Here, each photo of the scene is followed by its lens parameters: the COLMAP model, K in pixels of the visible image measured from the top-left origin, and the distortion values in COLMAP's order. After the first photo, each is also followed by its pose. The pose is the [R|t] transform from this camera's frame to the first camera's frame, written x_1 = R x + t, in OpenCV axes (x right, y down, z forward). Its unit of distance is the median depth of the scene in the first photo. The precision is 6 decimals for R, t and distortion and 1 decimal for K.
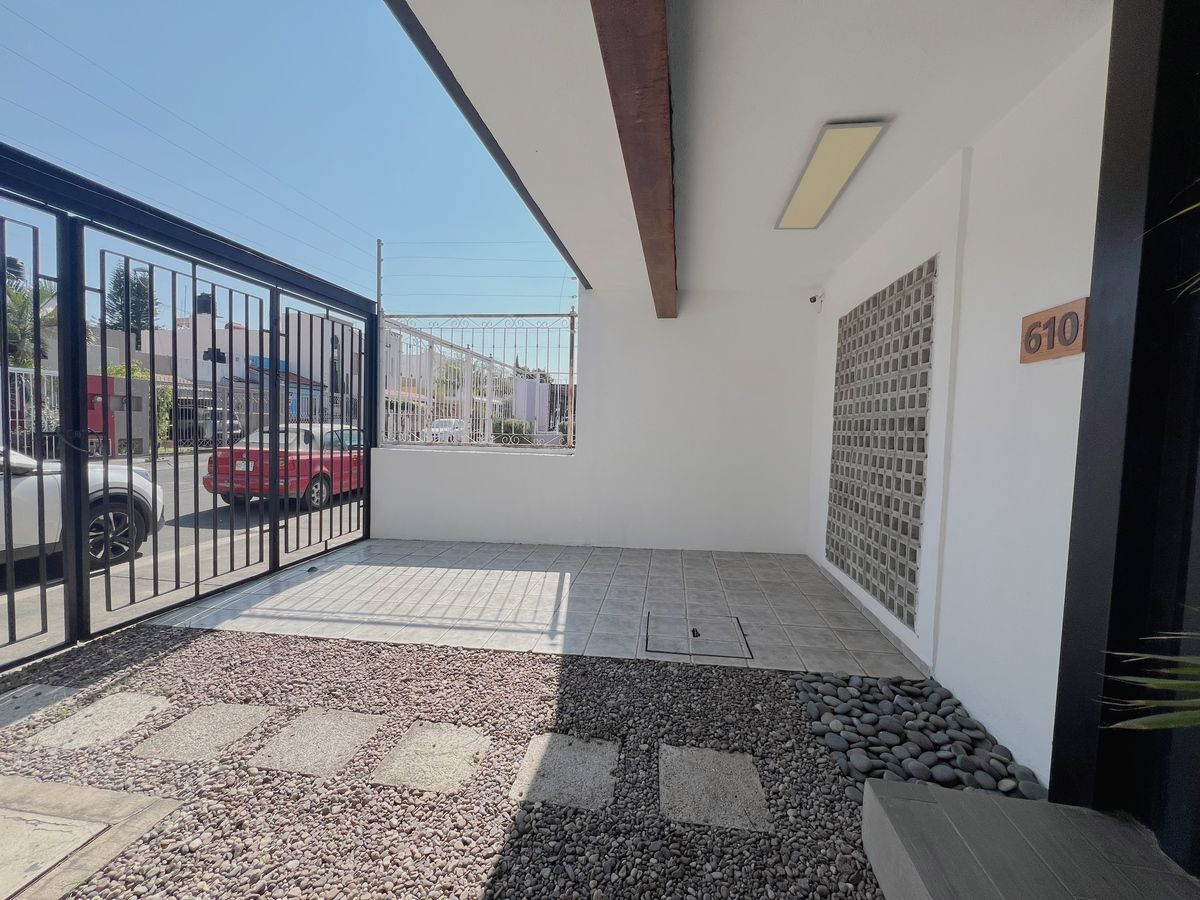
lens RADIAL K [[479.5, 0, 598.6], [0, 479.5, 446.9], [0, 0, 1]] dist [-0.000624, 0.000211]
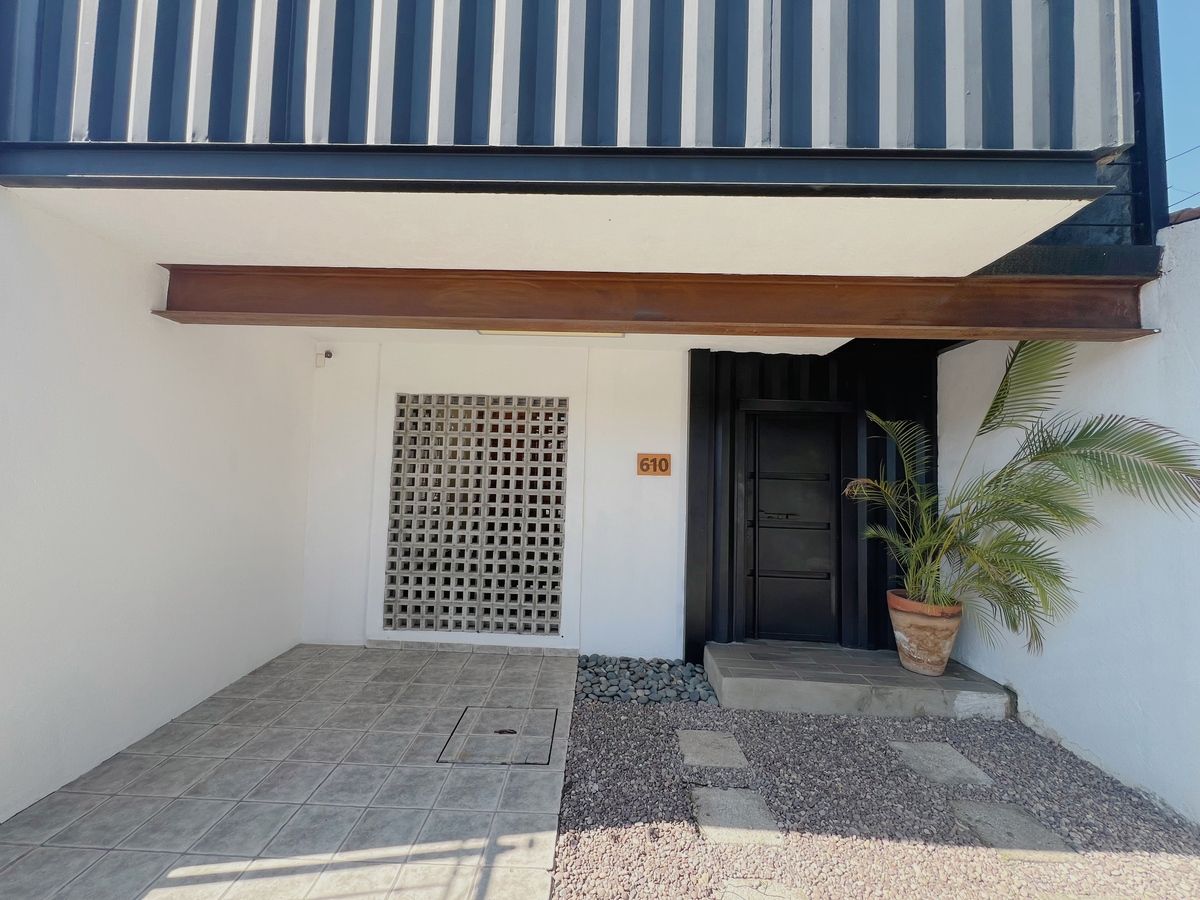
lens RADIAL K [[479.5, 0, 598.6], [0, 479.5, 446.9], [0, 0, 1]] dist [-0.000624, 0.000211]
pose [[-0.128469, 0.019487, 0.991522, -0.930596], [0.009594, 0.999785, -0.018406, -0.196775], [-0.991667, 0.007148, -0.128628, 1.090421]]
